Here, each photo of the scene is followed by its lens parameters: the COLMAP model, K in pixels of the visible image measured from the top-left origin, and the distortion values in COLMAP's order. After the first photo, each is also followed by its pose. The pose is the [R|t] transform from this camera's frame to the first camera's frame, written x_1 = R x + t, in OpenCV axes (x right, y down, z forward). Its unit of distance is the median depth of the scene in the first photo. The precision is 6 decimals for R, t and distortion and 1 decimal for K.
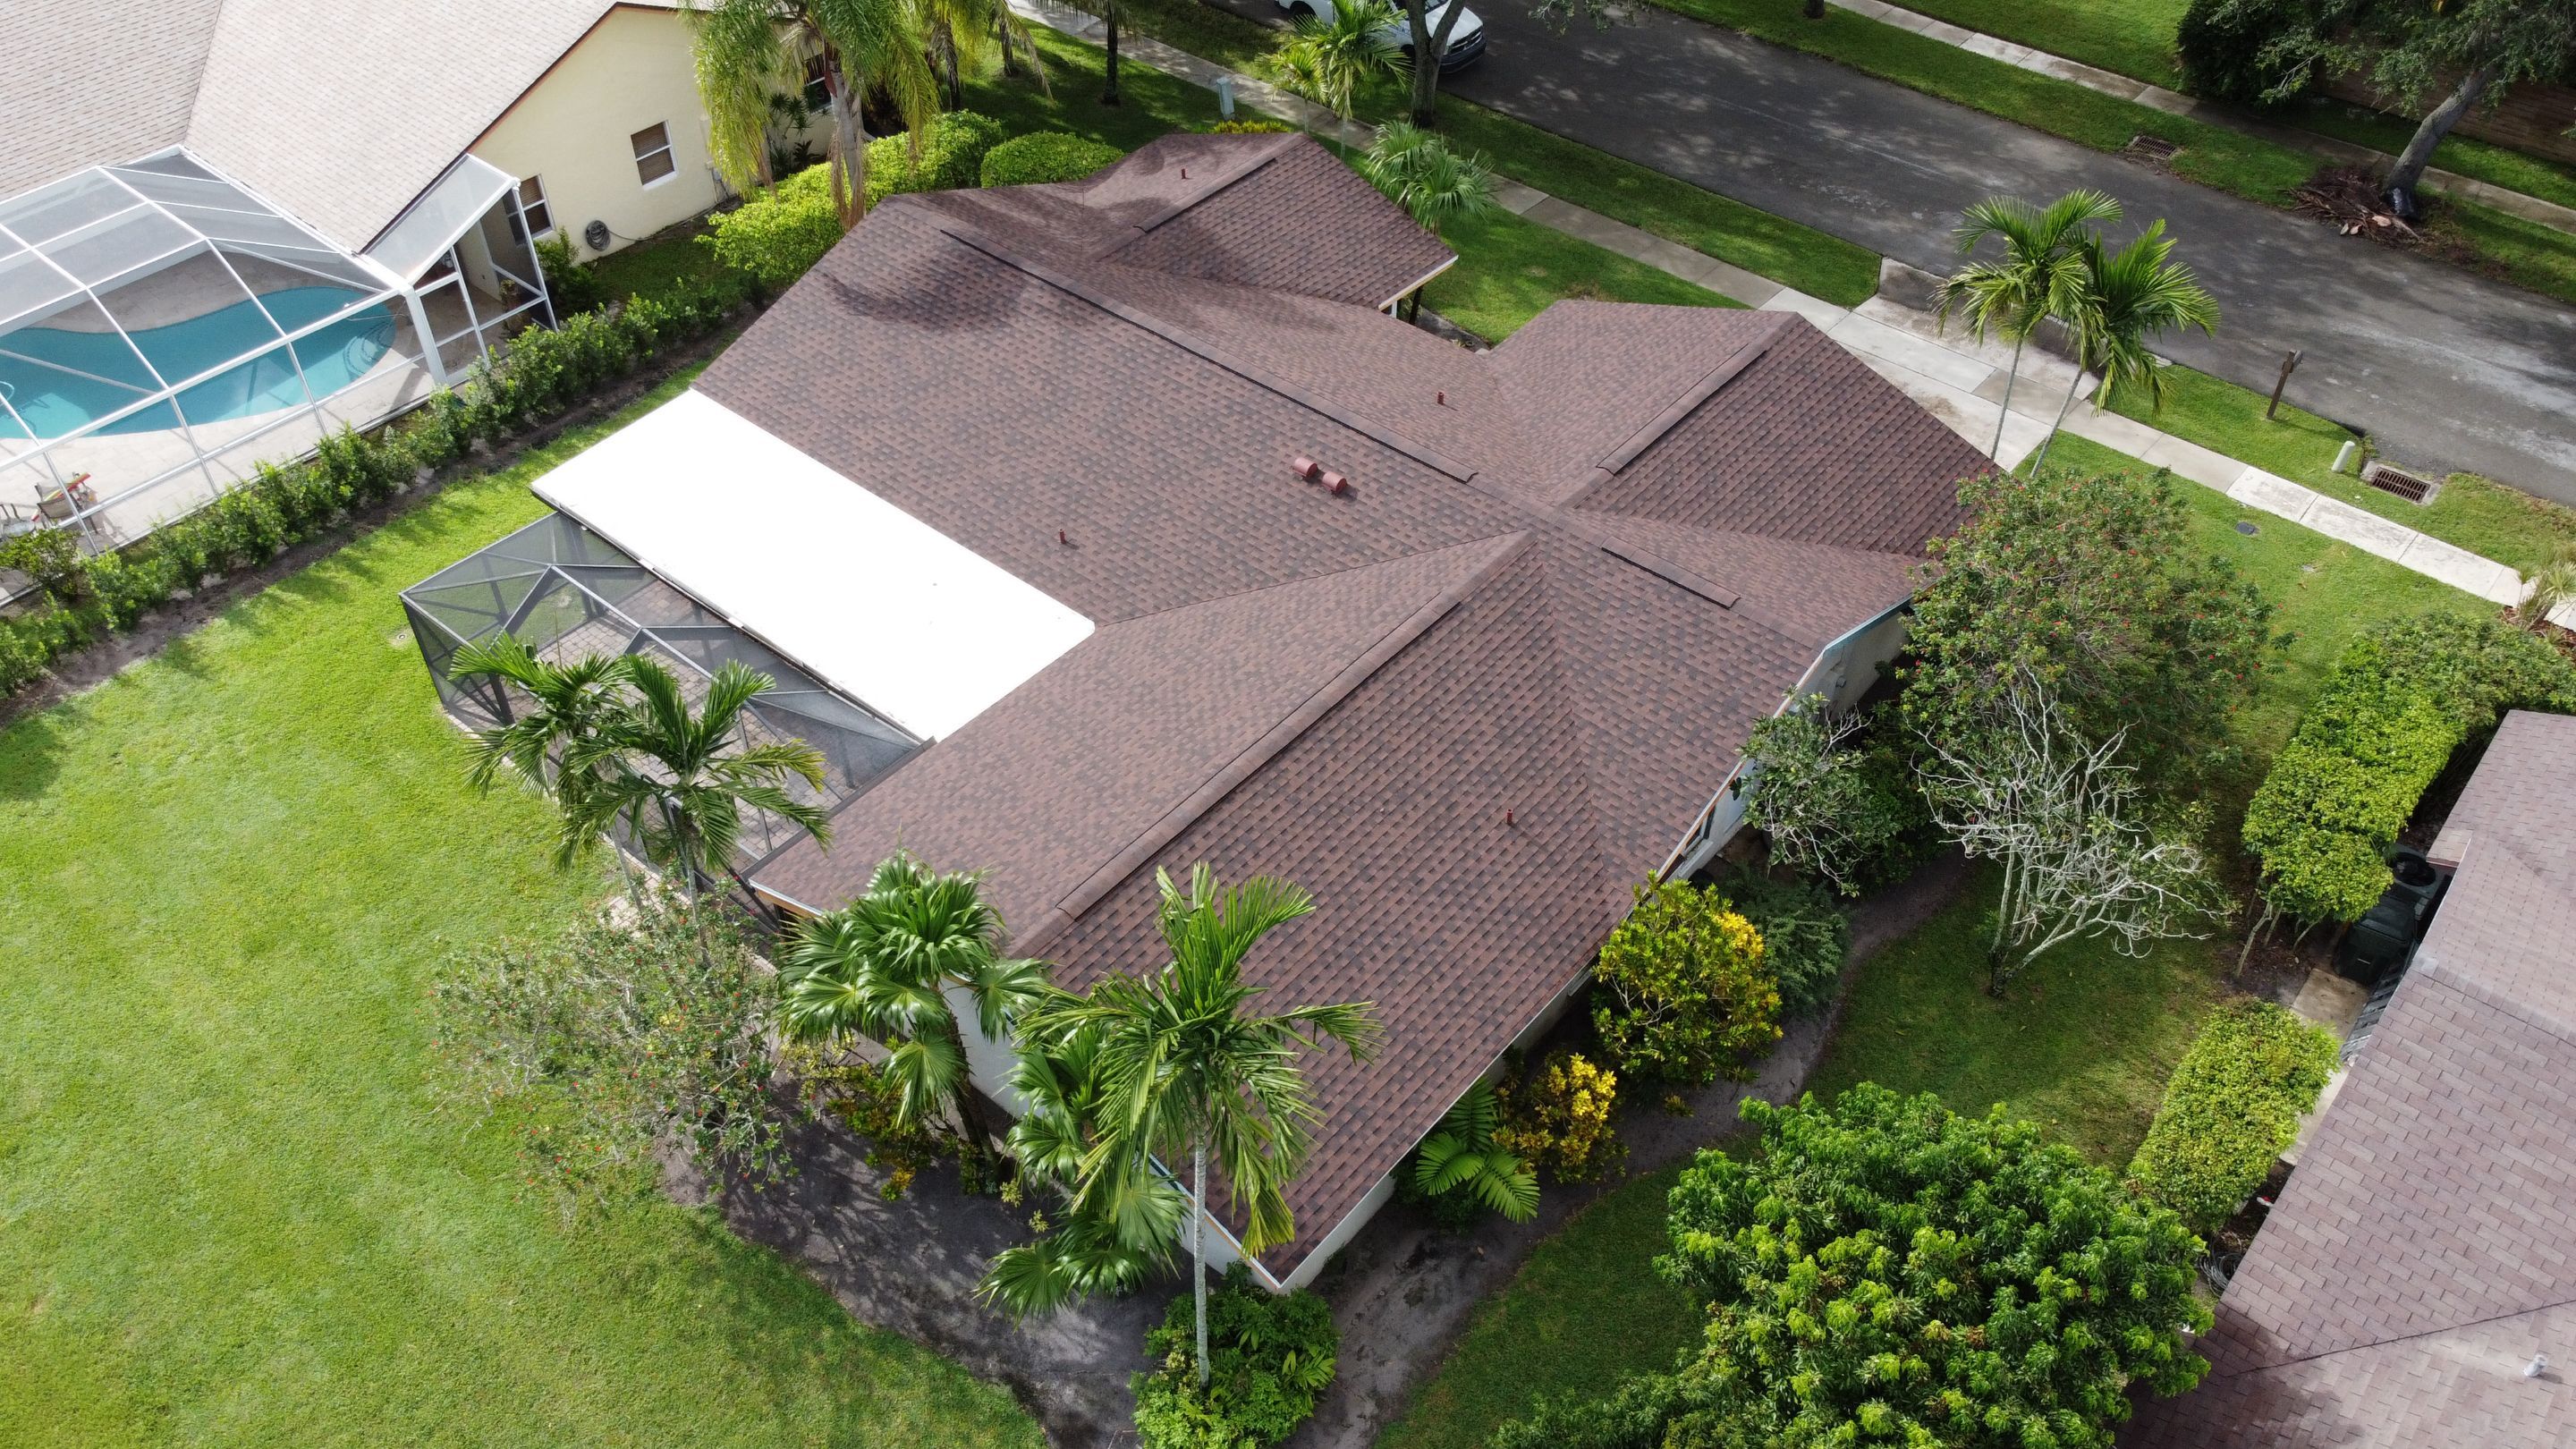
lens RADIAL K [[1953.5, 0, 1288.0], [0, 1953.5, 724.5], [0, 0, 1]] dist [0.001964, 0.001631]
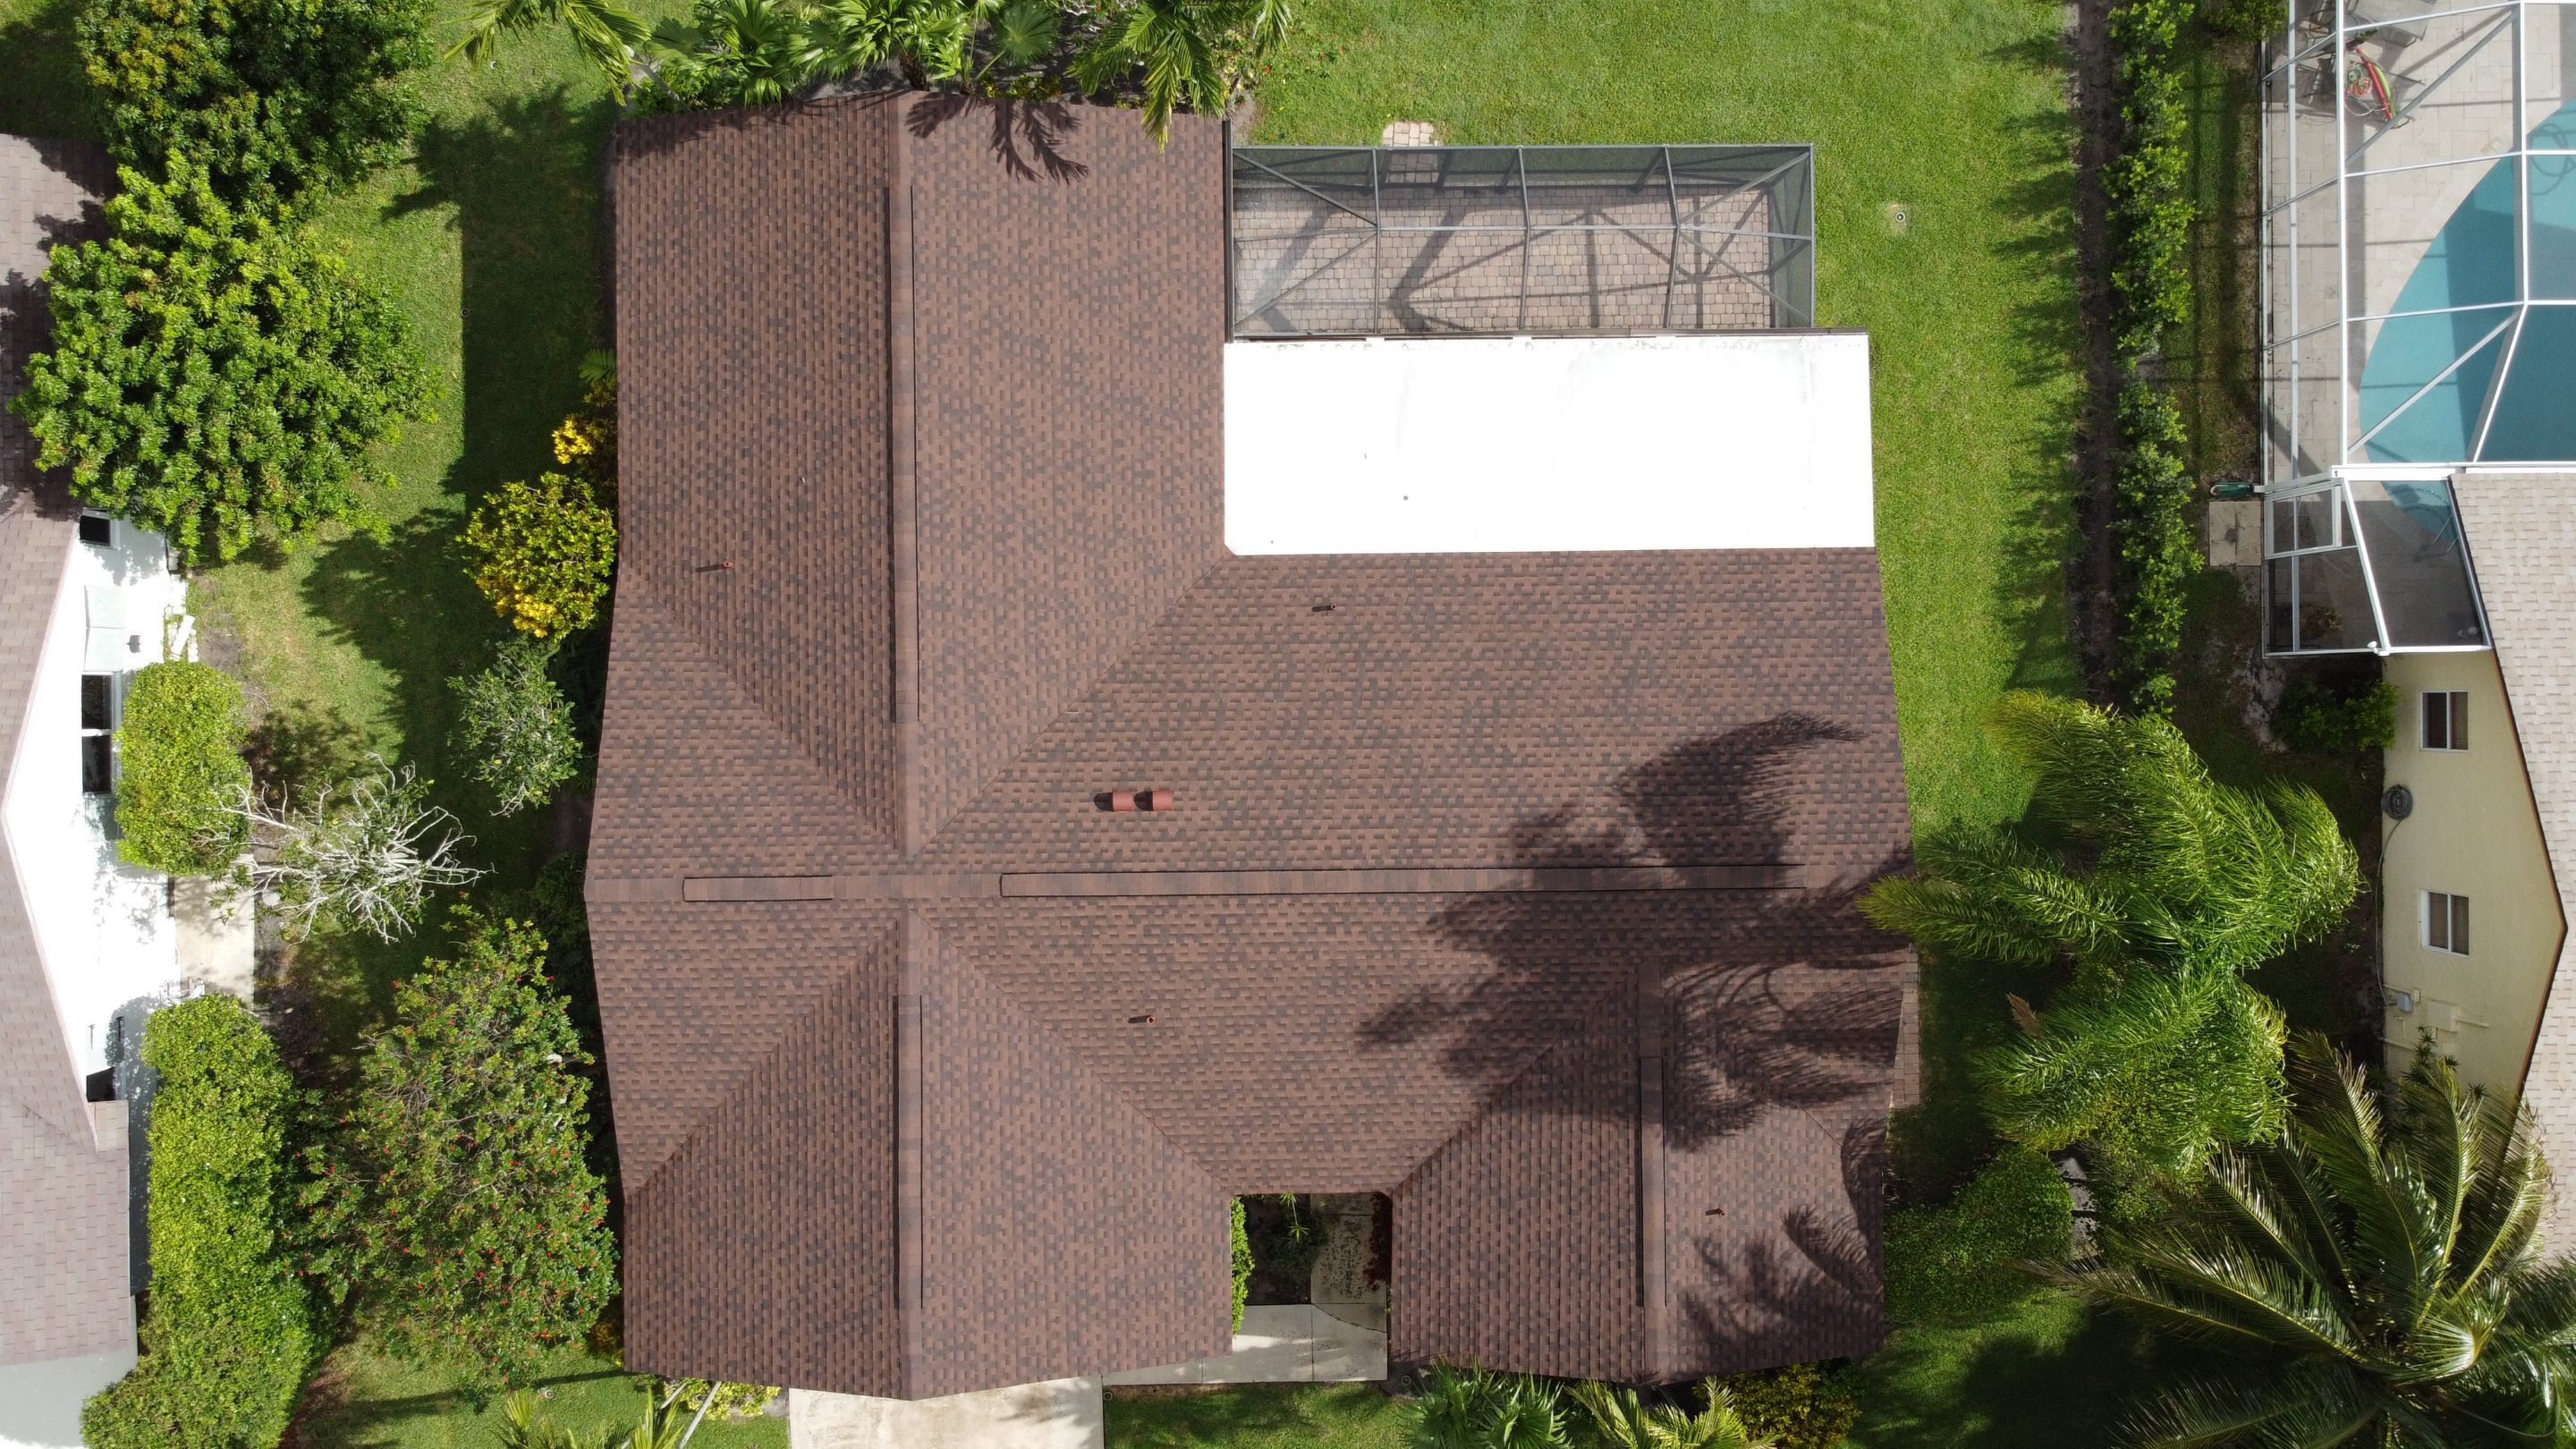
lens RADIAL K [[1953.5, 0, 1288.0], [0, 1953.5, 724.5], [0, 0, 1]] dist [0.001964, 0.001631]
pose [[-0.759527, 0.650428, -0.007885, -0.053582], [-0.454942, -0.522510, 0.721118, -0.813289], [0.464915, 0.551296, 0.692768, 0.353826]]
